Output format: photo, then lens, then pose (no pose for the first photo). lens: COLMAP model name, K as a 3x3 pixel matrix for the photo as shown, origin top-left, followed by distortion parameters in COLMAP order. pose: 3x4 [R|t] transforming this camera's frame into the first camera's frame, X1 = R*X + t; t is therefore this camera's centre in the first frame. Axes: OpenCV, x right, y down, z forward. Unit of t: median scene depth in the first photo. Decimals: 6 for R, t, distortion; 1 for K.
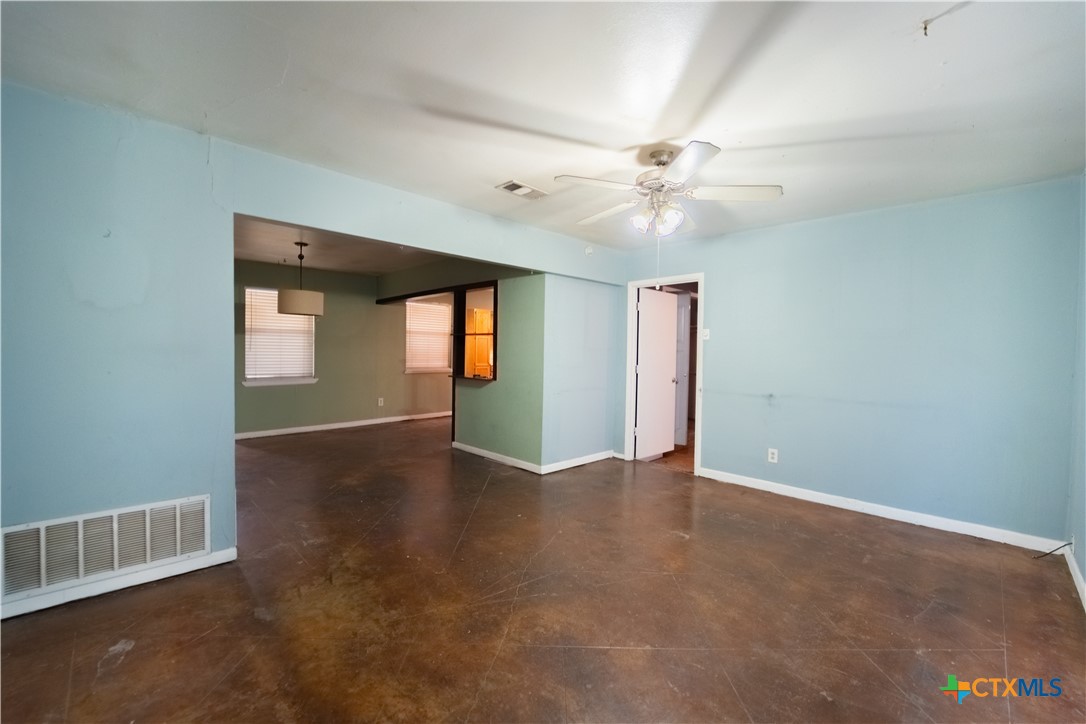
lens RADIAL K [[443.6, 0, 543.0], [0, 443.6, 362.0], [0, 0, 1]] dist [-0.020753, -0.000151]
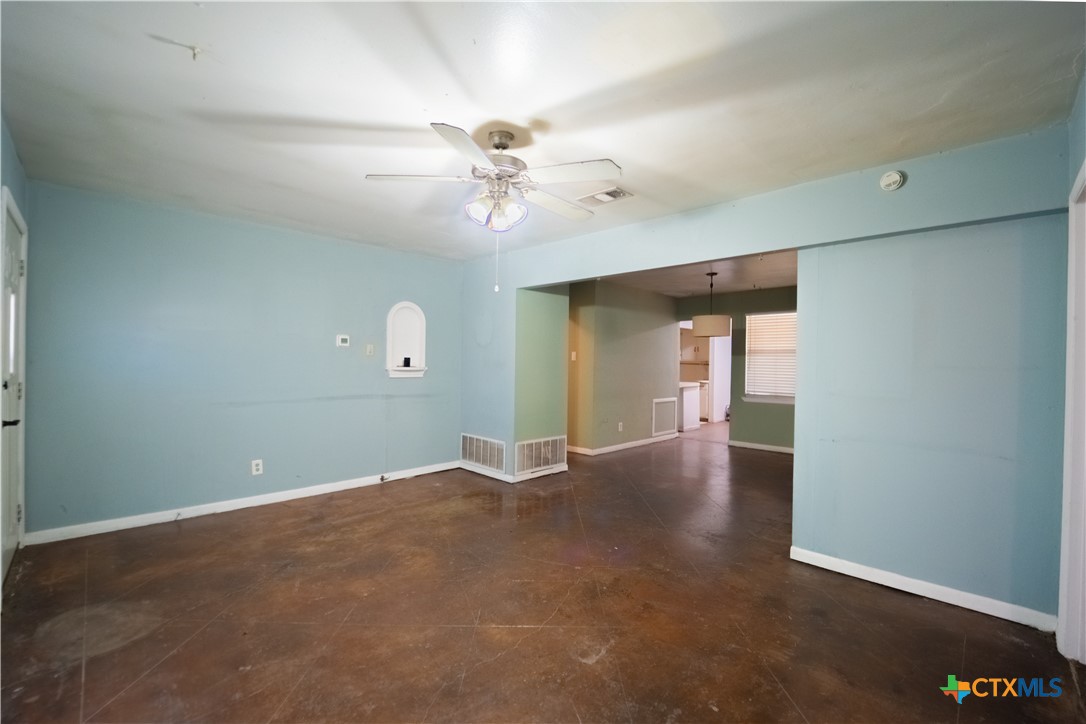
lens RADIAL K [[454.3, 0, 543.8], [0, 454.3, 362.8], [0, 0, 1]] dist [-0.017974, -0.000525]
pose [[0.019361, -0.012386, -0.999736, 1.381110], [-0.041379, 0.999057, -0.013179, -0.019942], [0.998956, 0.041623, 0.018830, 1.297392]]
